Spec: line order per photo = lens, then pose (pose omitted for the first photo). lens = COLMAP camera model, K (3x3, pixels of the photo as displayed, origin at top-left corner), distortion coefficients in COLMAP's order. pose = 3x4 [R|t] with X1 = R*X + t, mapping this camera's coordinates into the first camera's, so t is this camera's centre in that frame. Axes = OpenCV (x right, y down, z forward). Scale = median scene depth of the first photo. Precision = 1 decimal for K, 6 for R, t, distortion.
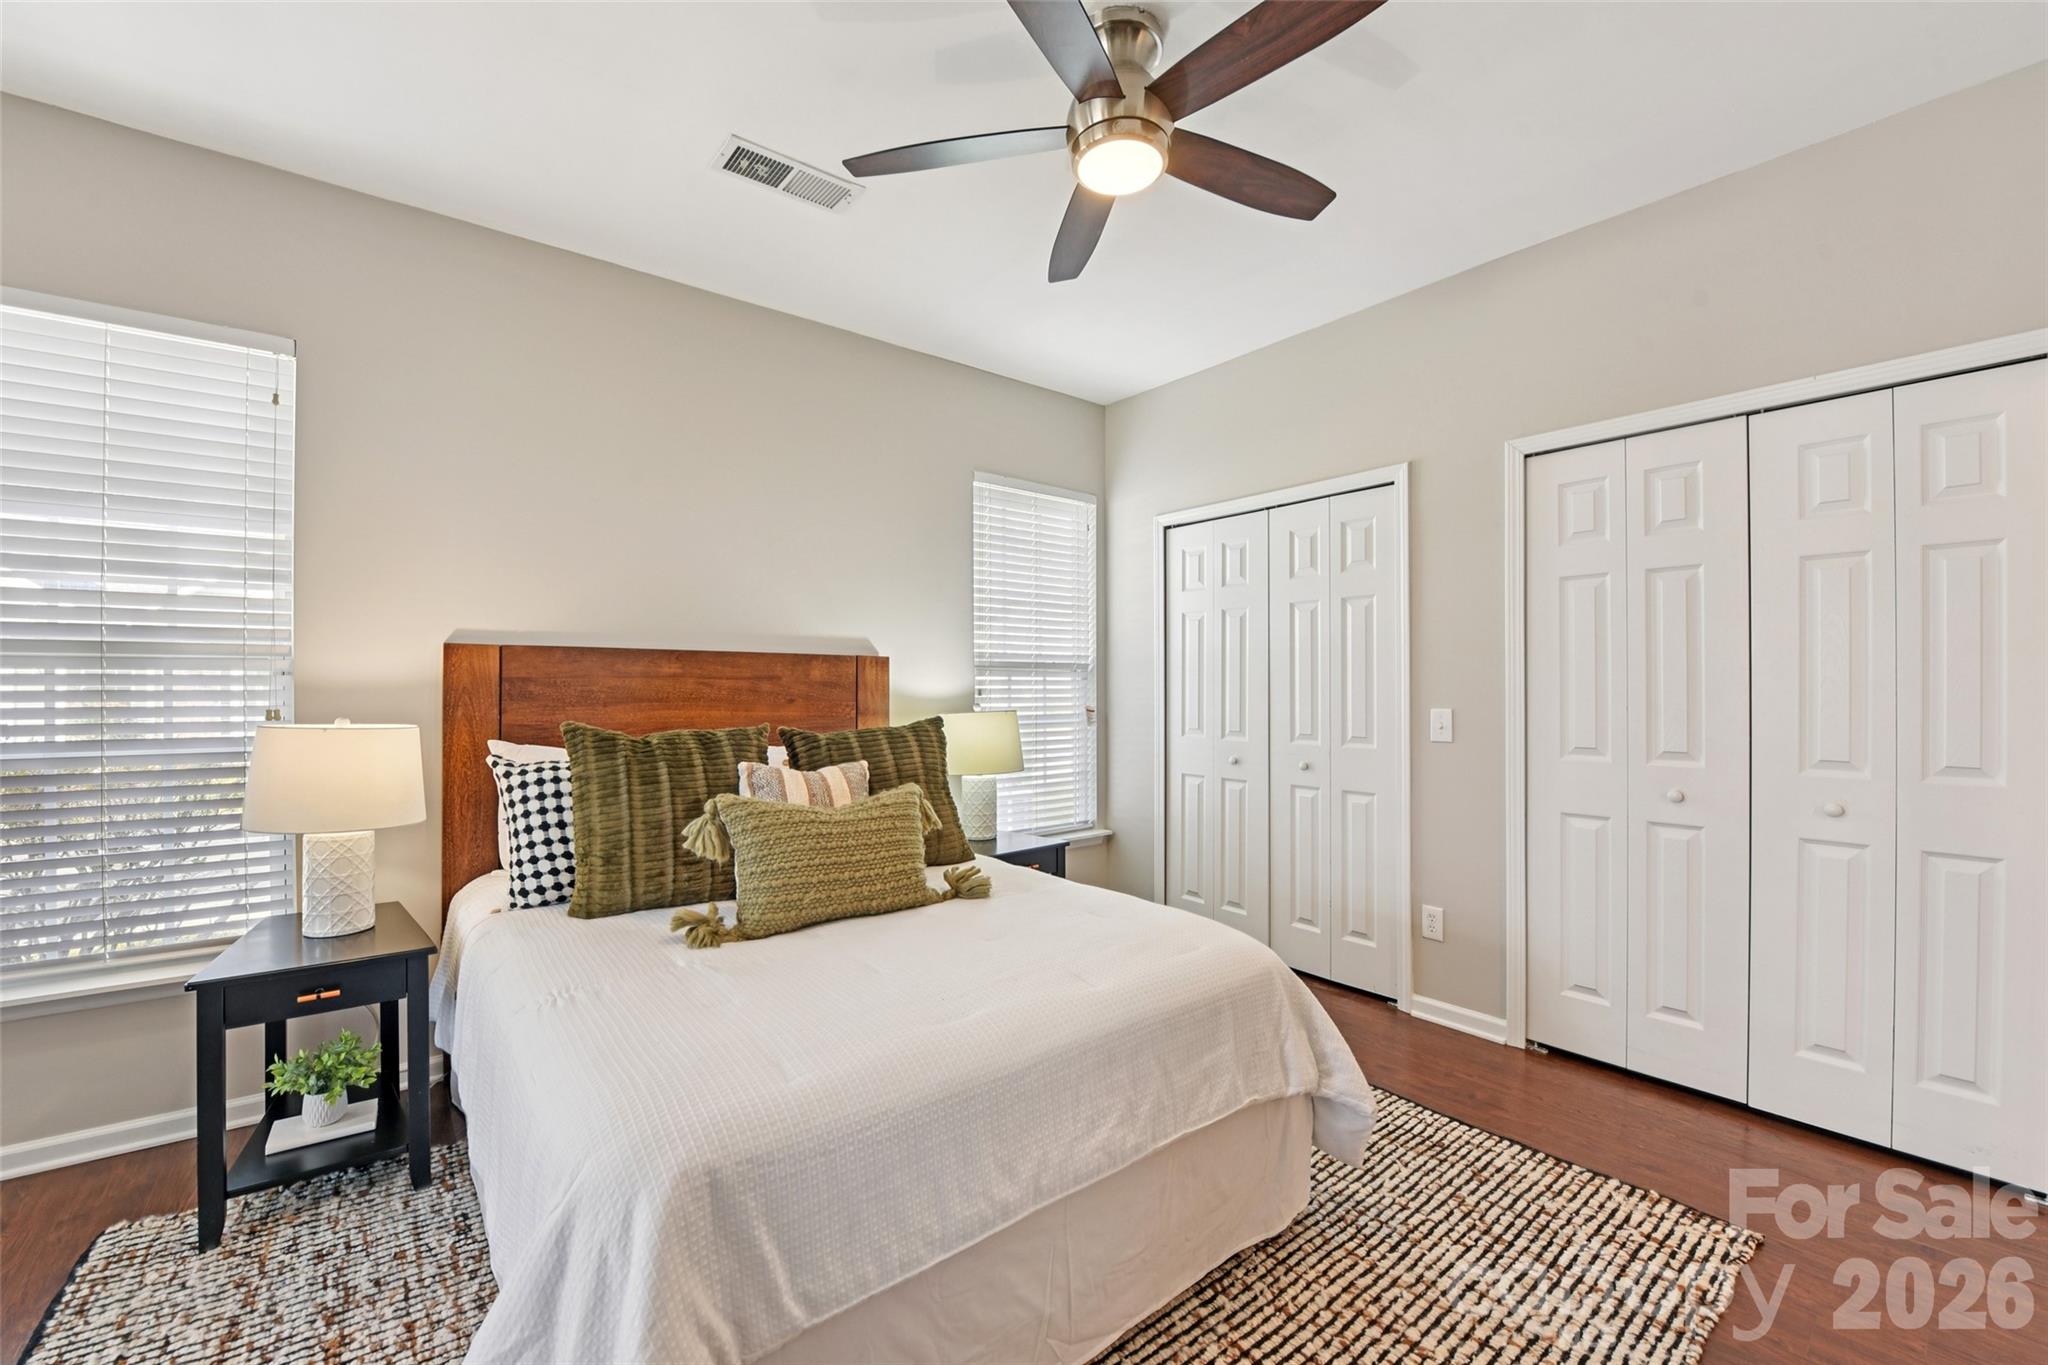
lens RADIAL K [[822.2, 0, 1019.7], [0, 822.2, 686.3], [0, 0, 1]] dist [-0.013259, -0.005552]
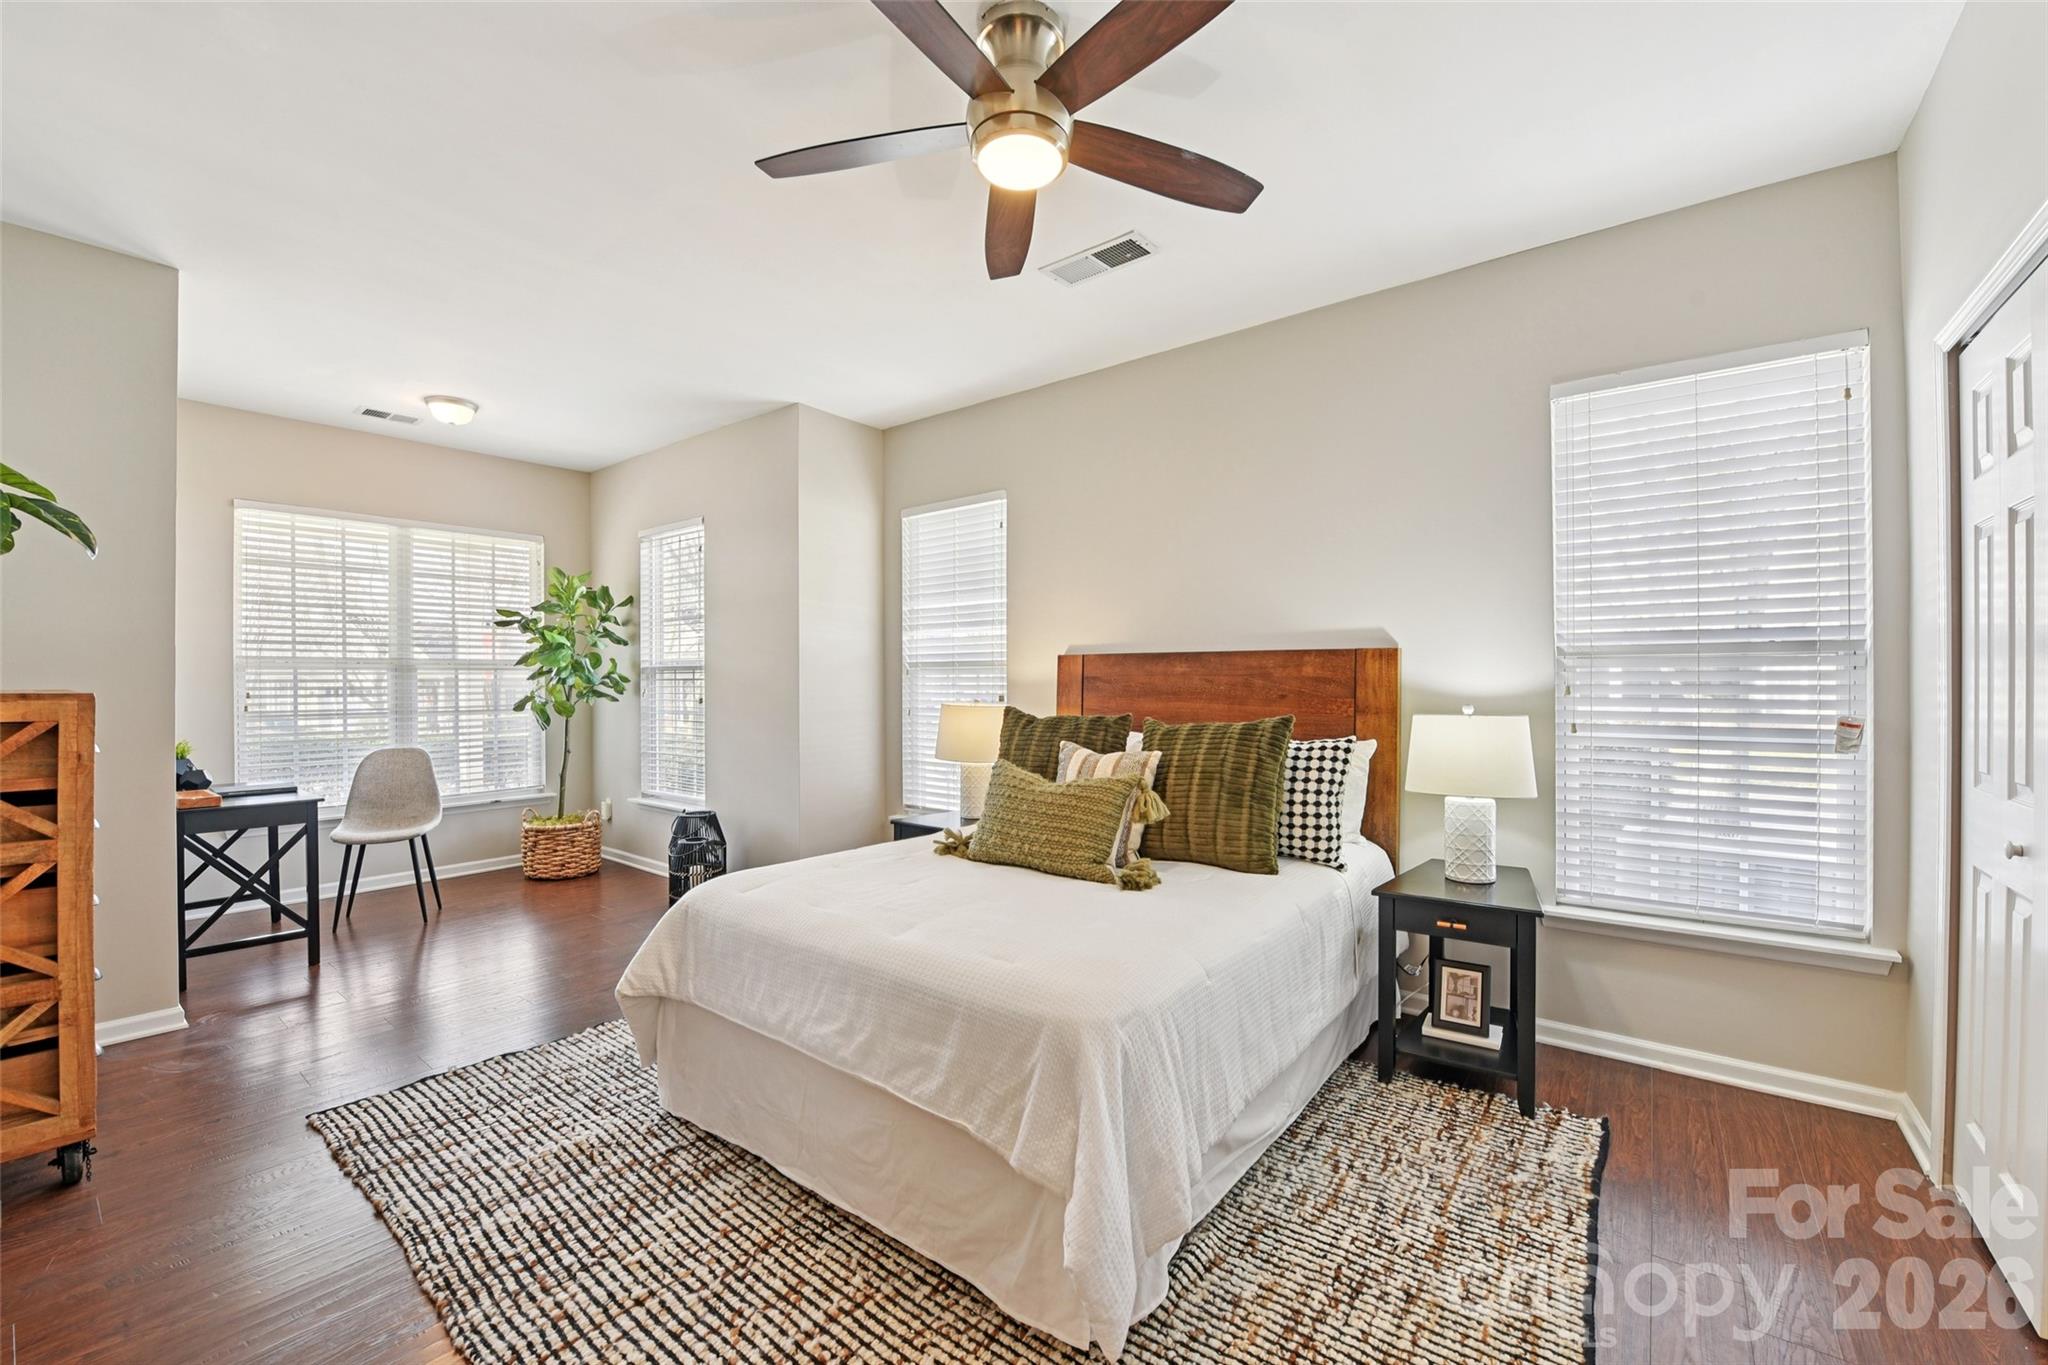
lens RADIAL K [[822.2, 0, 1019.7], [0, 822.2, 686.3], [0, 0, 1]] dist [-0.013259, -0.005552]
pose [[0.227045, 0.003417, -0.973878, 0.714270], [0.001967, 0.999990, 0.003967, 0.000269], [0.973882, -0.002817, 0.227036, 0.502781]]
